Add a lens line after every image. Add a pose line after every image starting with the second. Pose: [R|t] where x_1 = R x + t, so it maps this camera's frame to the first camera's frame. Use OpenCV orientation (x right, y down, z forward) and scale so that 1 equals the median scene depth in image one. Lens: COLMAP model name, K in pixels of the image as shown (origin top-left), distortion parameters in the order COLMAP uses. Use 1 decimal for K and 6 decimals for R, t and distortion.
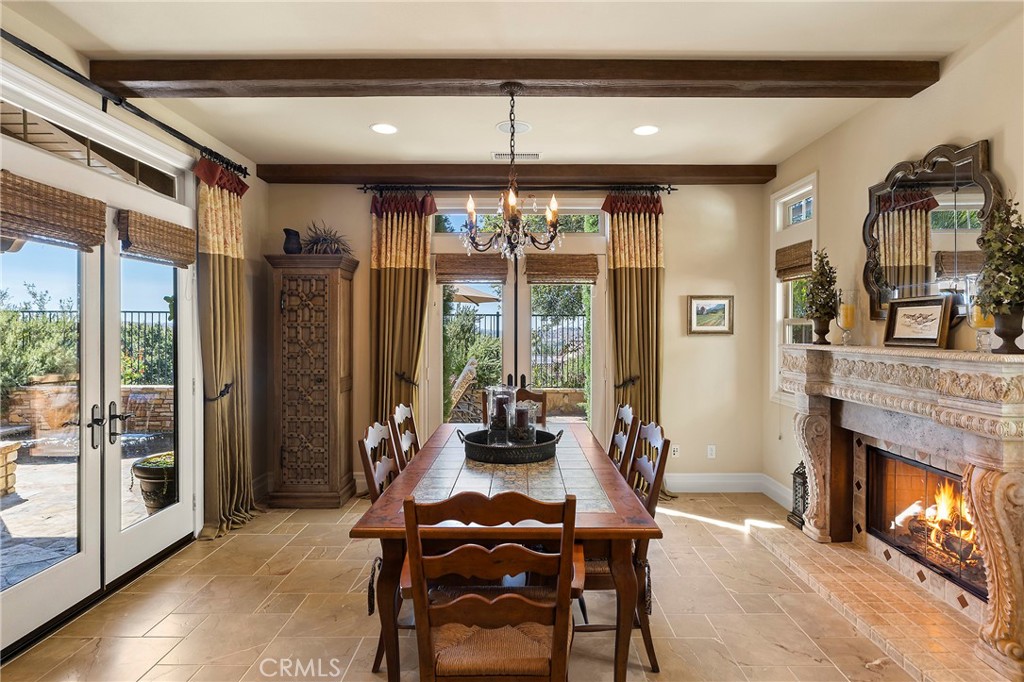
lens RADIAL K [[541.5, 0, 514.9], [0, 541.5, 326.9], [0, 0, 1]] dist [-0.004804, 0.000536]
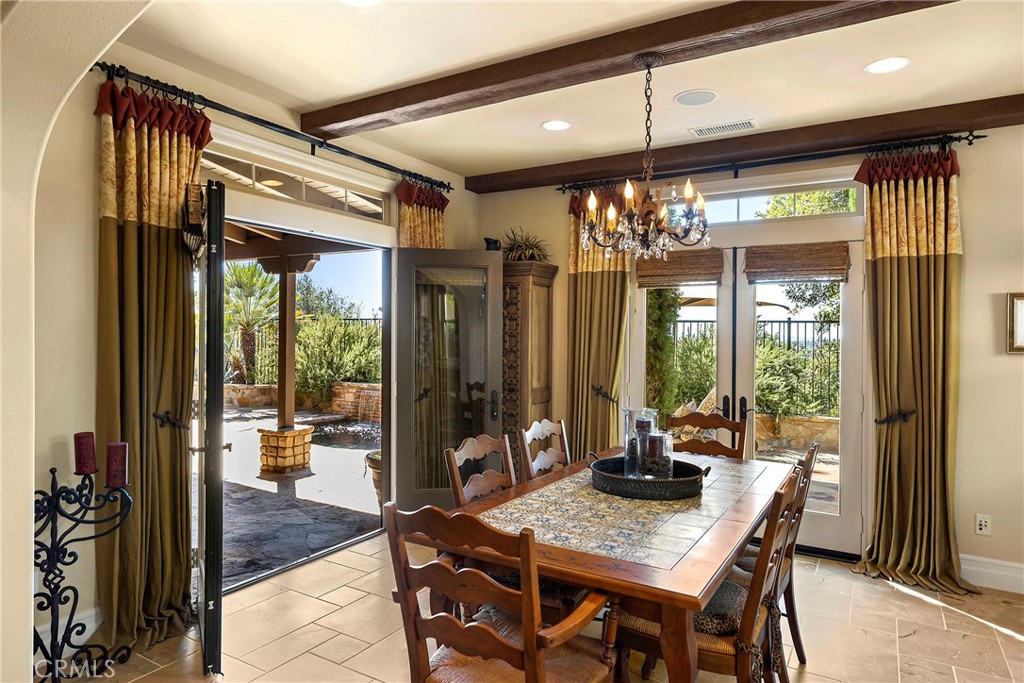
lens RADIAL K [[614.9, 0, 500.6], [0, 614.9, 332.5], [0, 0, 1]] dist [0.004193, 0.003886]
pose [[0.854084, 0.007256, -0.520084, 0.188247], [-0.008272, 0.999966, 0.000366, -0.005161], [0.520069, 0.003990, 0.854115, 0.031407]]
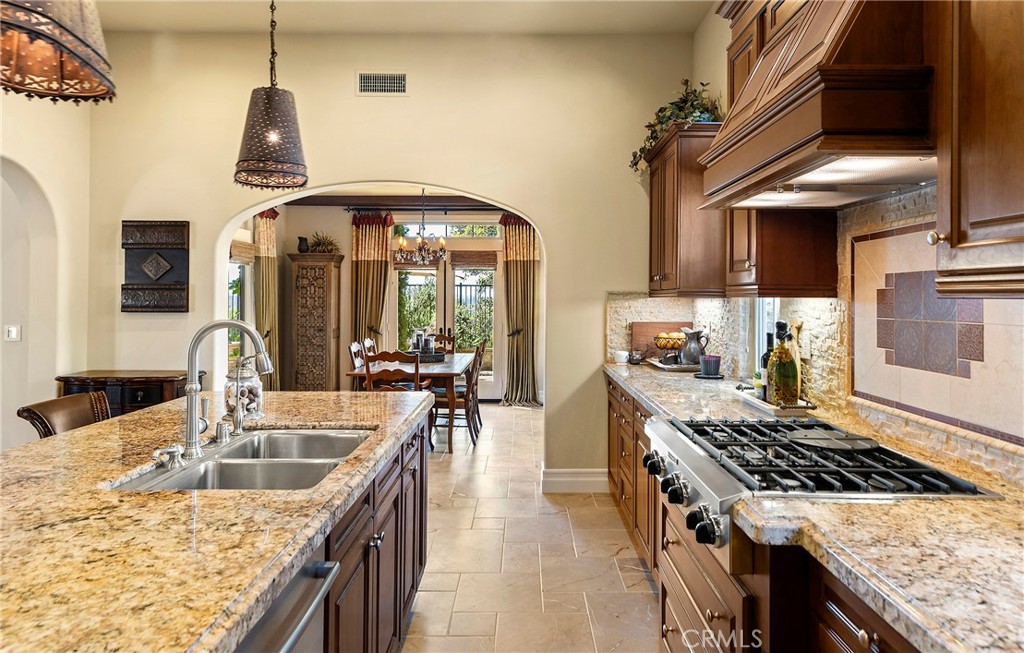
lens RADIAL K [[640.3, 0, 526.3], [0, 640.3, 287.3], [0, 0, 1]] dist [0.002144, 0.000961]
pose [[0.999902, 0.002312, 0.013828, 0.217228], [-0.002186, 0.999956, -0.009106, -0.013067], [-0.013849, 0.009075, 0.999863, -0.876458]]
